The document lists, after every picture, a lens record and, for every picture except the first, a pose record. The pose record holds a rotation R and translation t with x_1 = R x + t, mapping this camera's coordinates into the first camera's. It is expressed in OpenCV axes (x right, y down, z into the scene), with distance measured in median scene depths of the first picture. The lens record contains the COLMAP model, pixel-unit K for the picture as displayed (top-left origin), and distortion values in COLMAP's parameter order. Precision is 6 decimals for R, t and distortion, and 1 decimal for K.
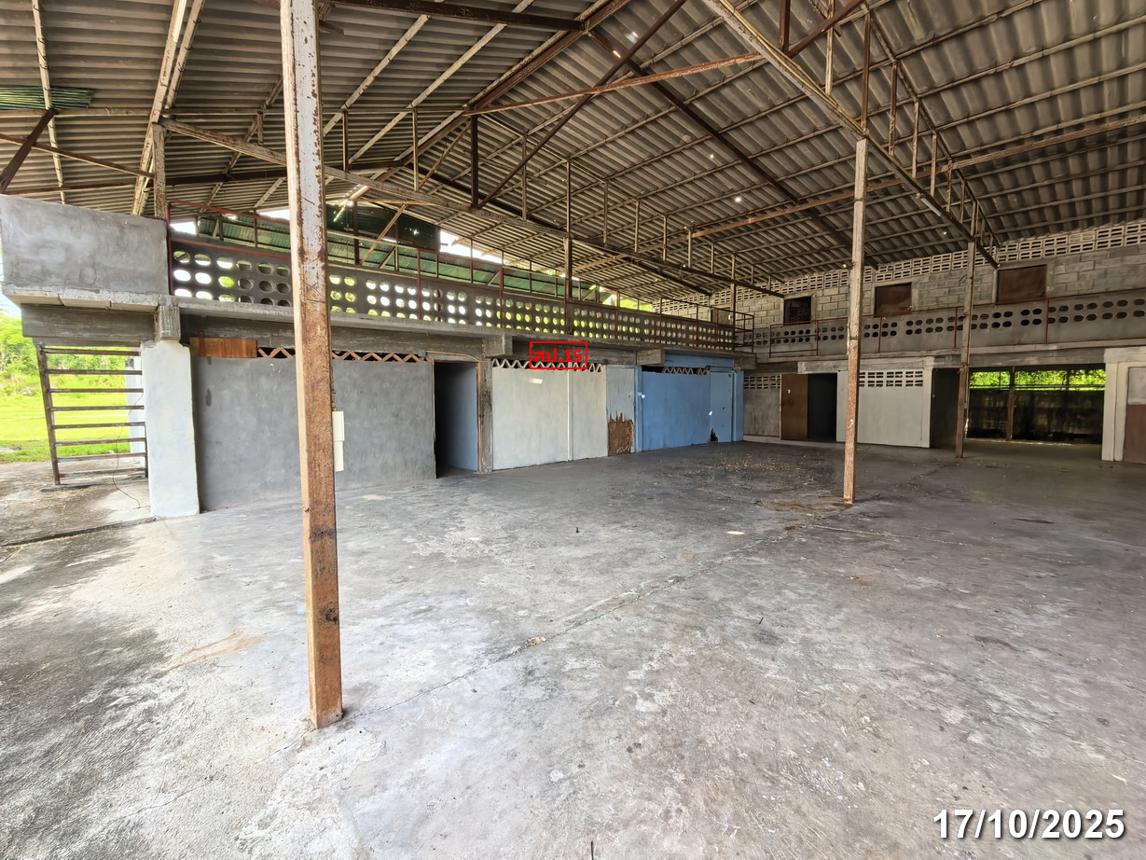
lens RADIAL K [[512.5, 0, 569.7], [0, 512.5, 430.1], [0, 0, 1]] dist [0.000288, -0.000336]
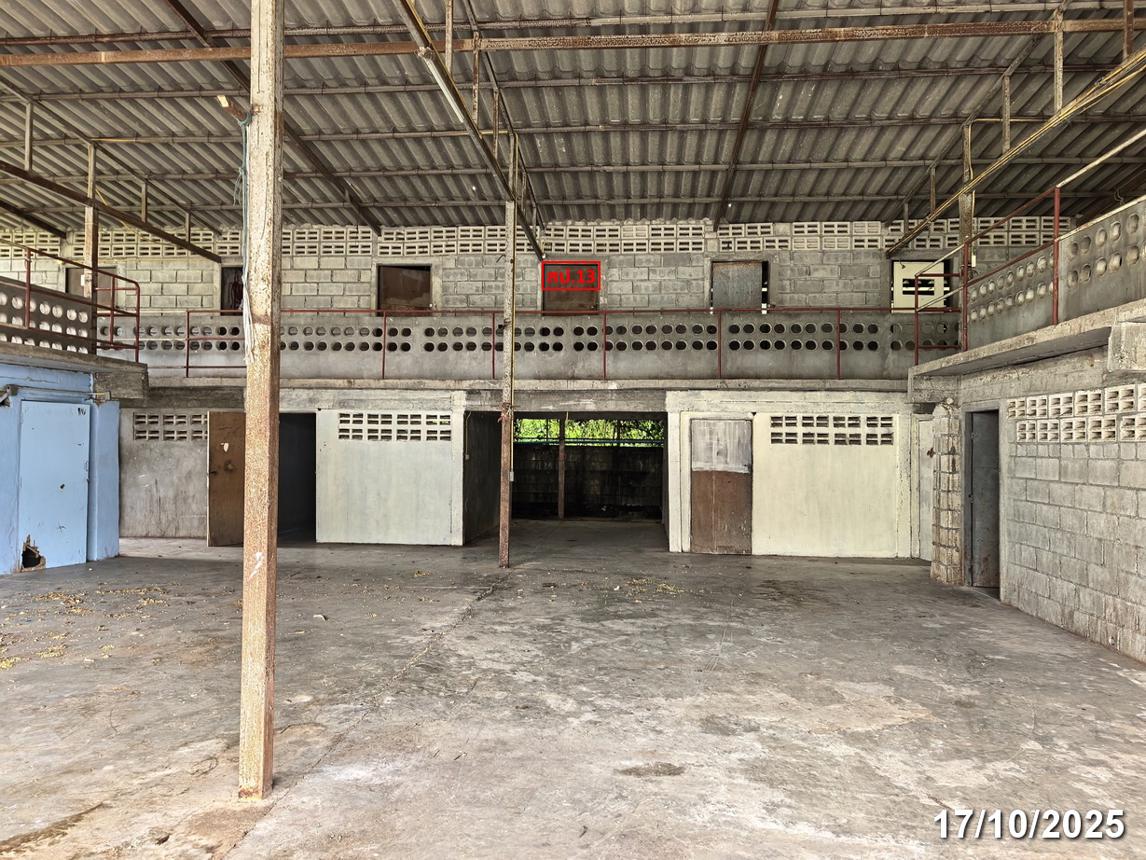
lens RADIAL K [[822.5, 0, 573.9], [0, 822.5, 426.3], [0, 0, 1]] dist [0.021466, -0.005088]
pose [[0.739939, 0.022559, 0.672295, 0.165100], [0.037449, 0.996506, -0.074654, -0.027084], [-0.671630, 0.080416, 0.736509, 0.218754]]
